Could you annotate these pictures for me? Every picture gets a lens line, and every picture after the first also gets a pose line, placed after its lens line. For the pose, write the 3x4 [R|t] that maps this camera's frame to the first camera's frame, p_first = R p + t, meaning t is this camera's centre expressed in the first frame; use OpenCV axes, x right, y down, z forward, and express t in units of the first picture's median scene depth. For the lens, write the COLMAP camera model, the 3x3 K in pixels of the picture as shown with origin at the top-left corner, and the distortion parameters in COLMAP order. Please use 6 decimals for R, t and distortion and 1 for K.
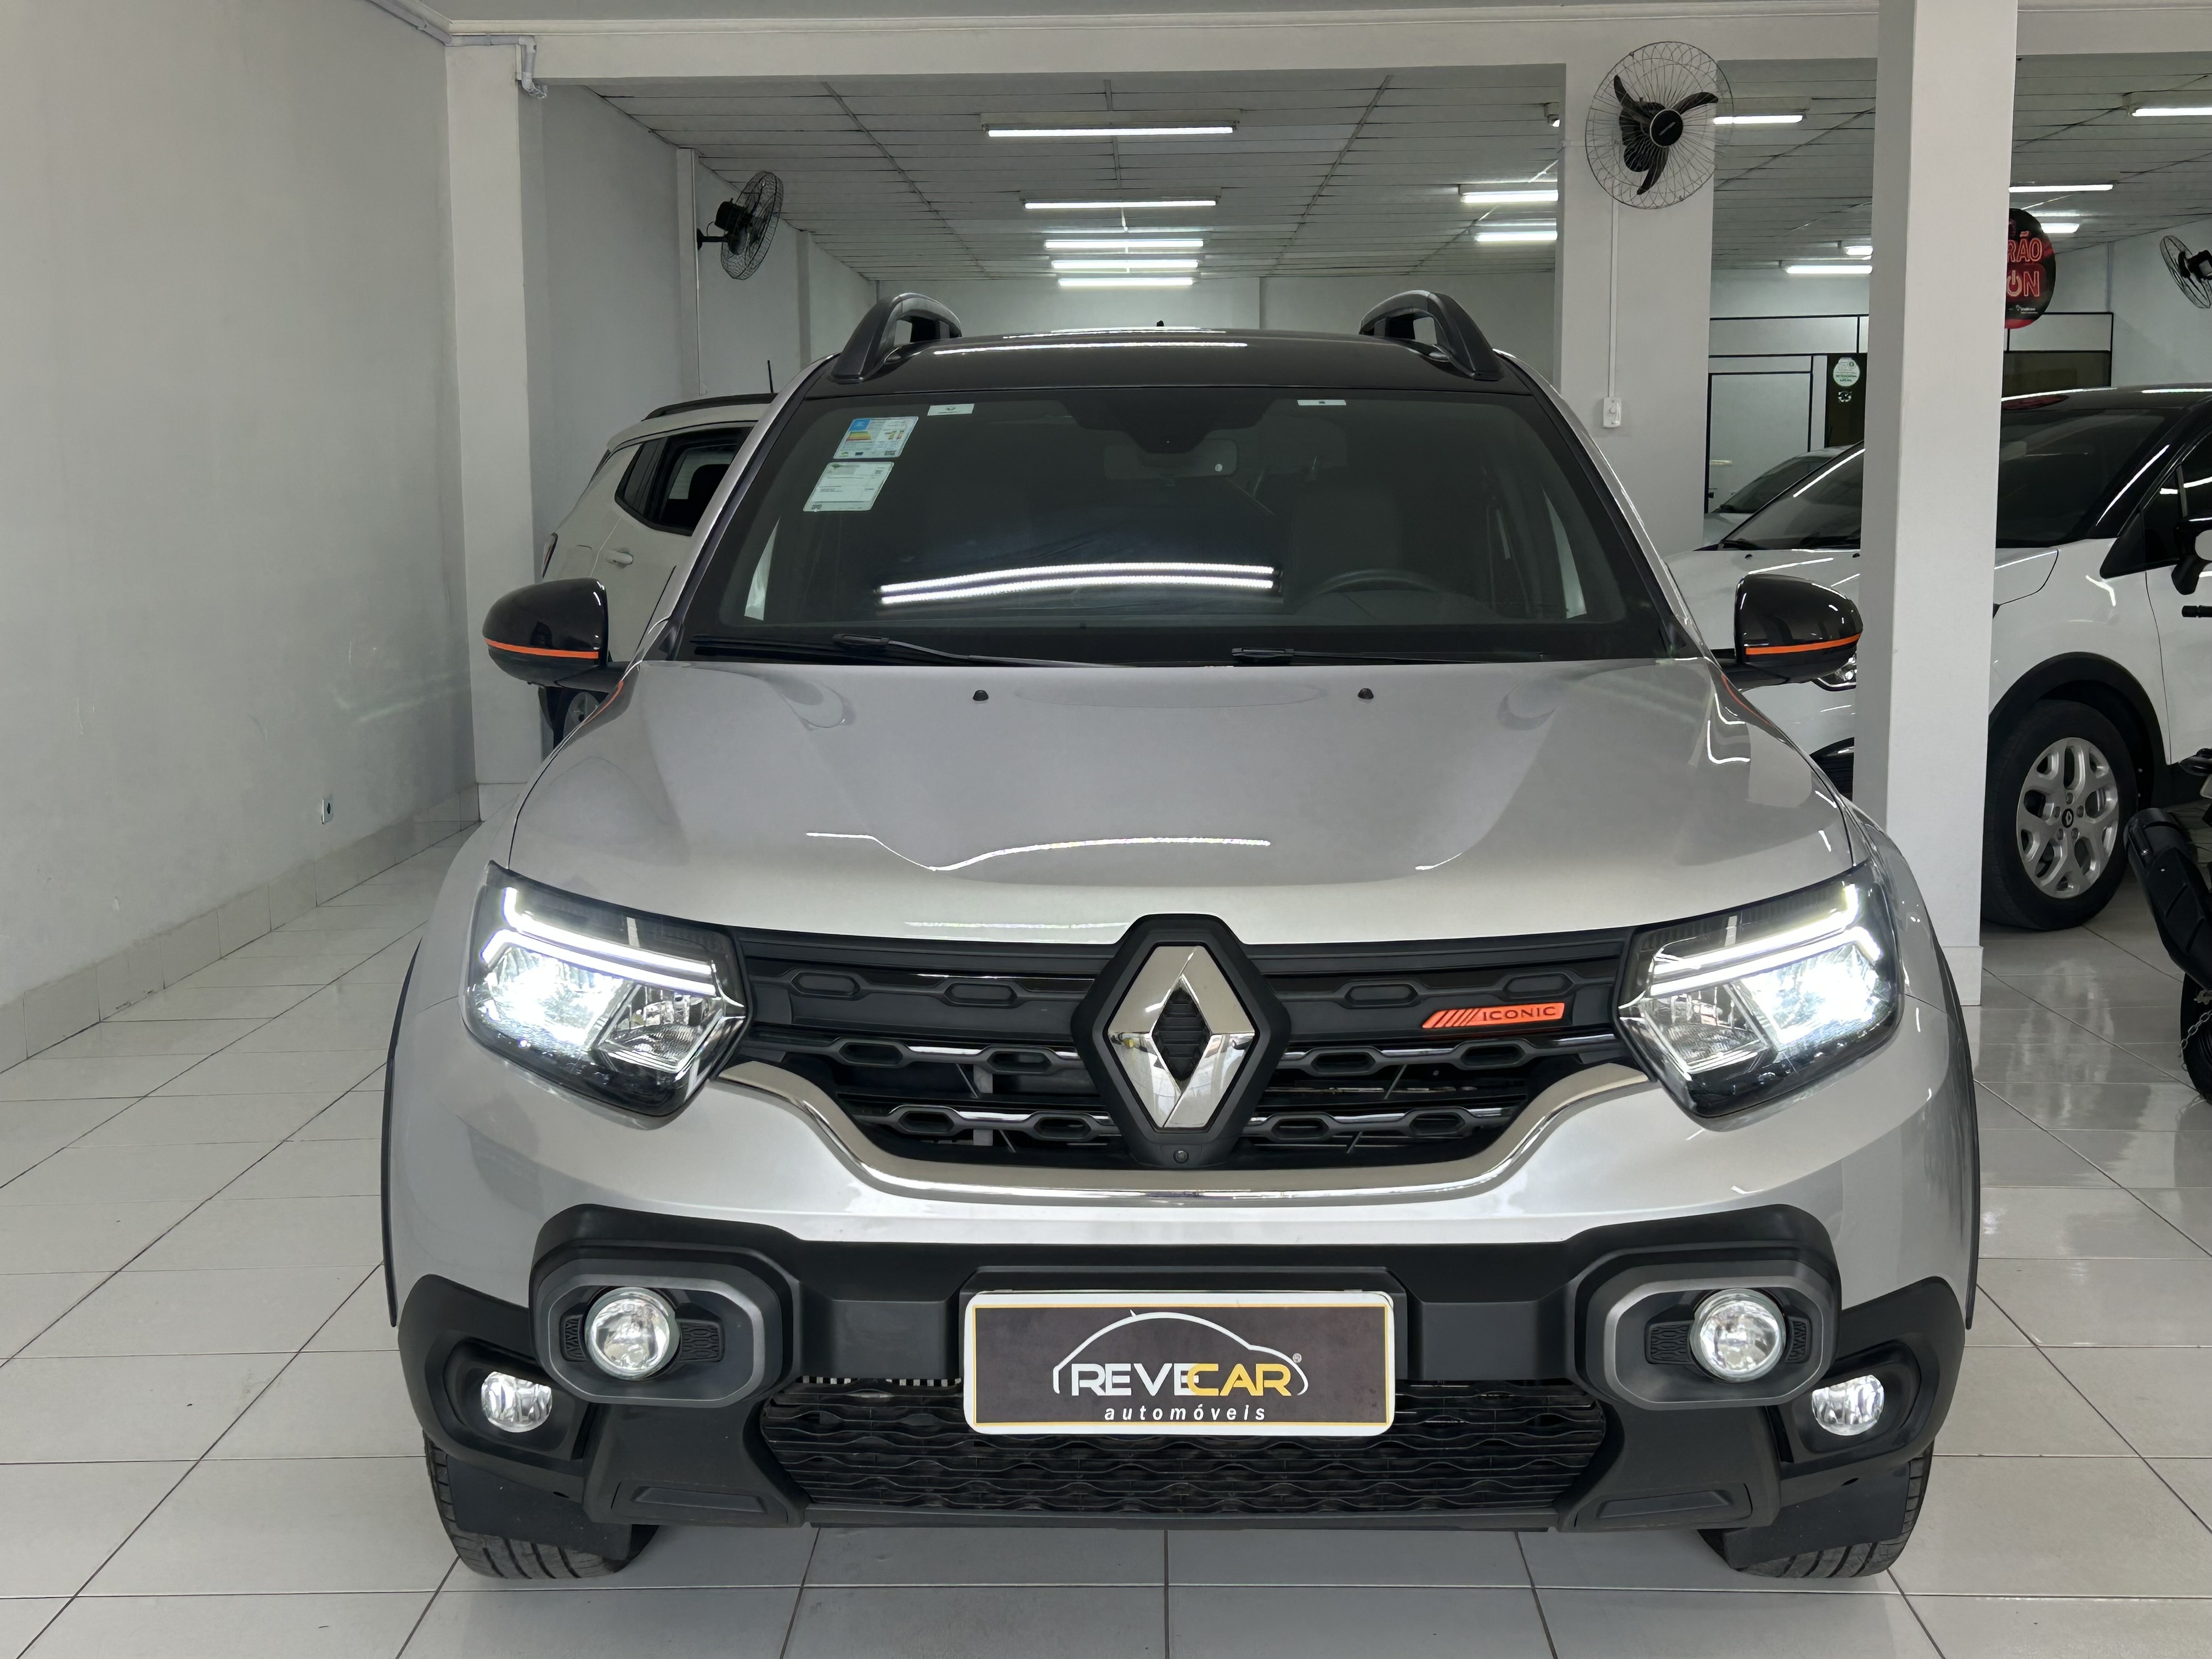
lens RADIAL K [[2837.6, 0, 1106.0], [0, 2837.6, 829.5], [0, 0, 1]] dist [-0.140130, 0.484012]
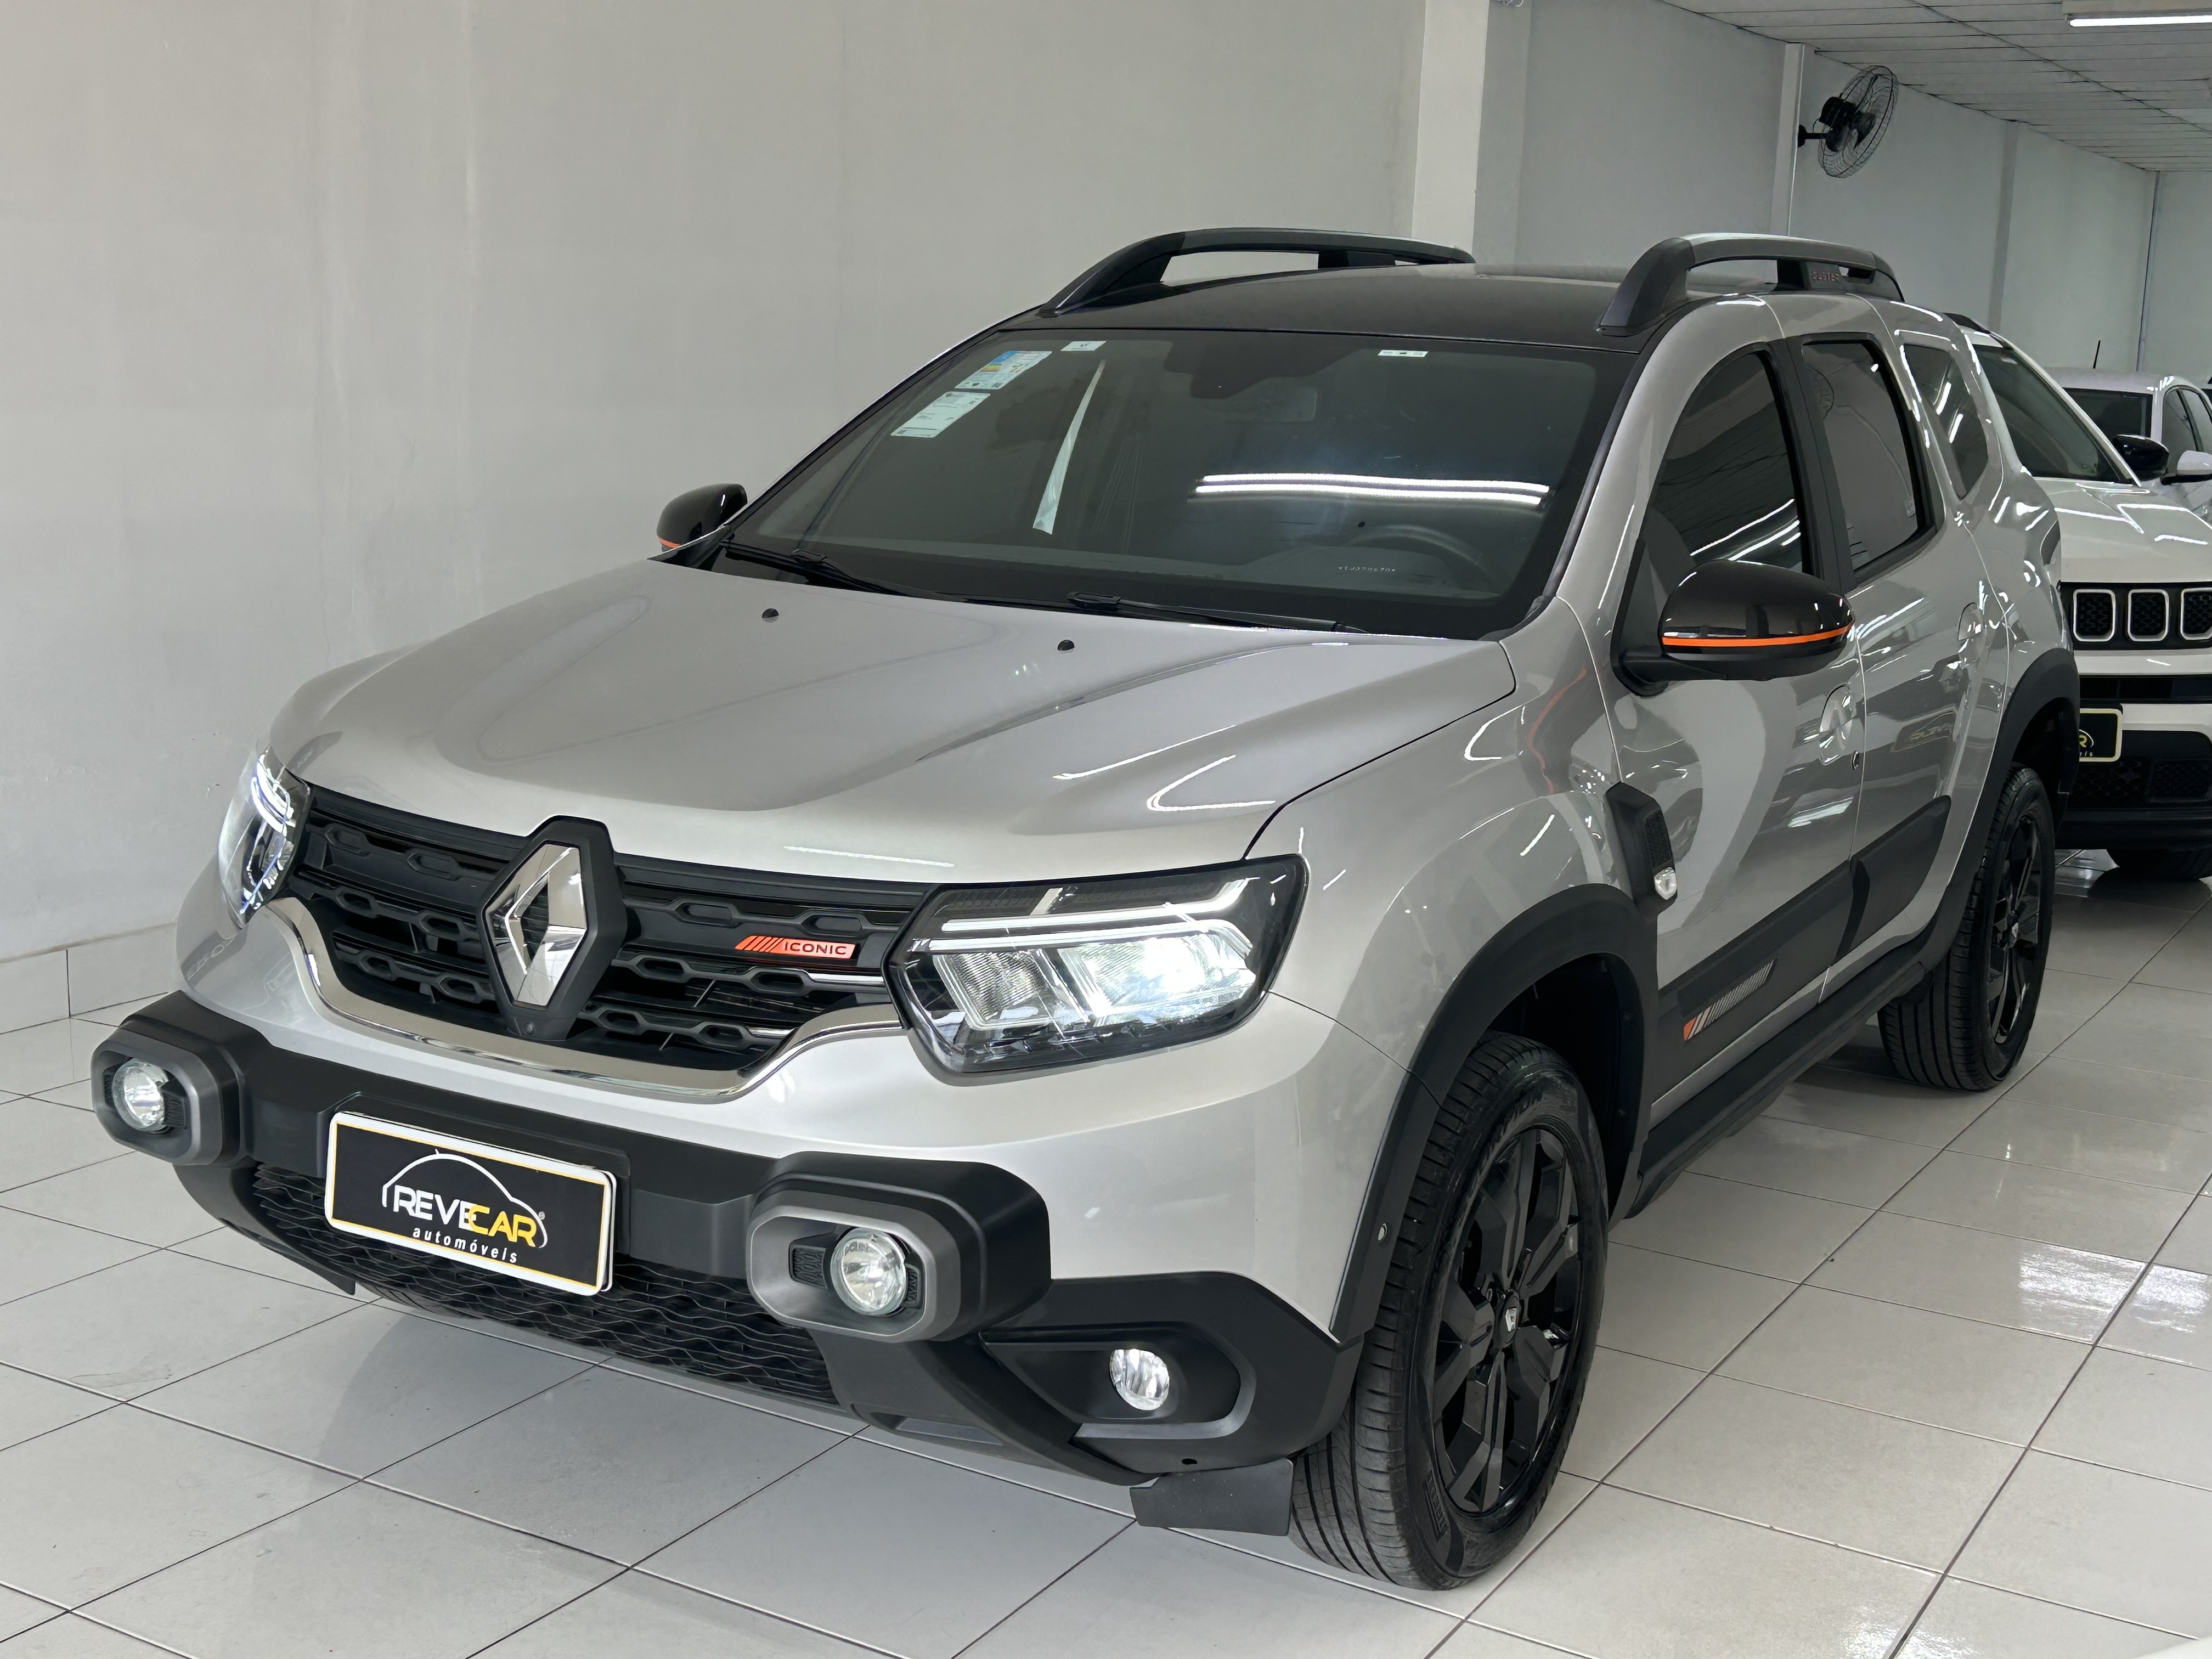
lens RADIAL K [[2837.6, 0, 1106.0], [0, 2837.6, 829.5], [0, 0, 1]] dist [-0.140130, 0.484012]
pose [[0.871739, 0.119044, -0.475289, 0.769303], [-0.098493, 0.992811, 0.068017, -0.065828], [0.479968, -0.012480, 0.877197, 0.110126]]
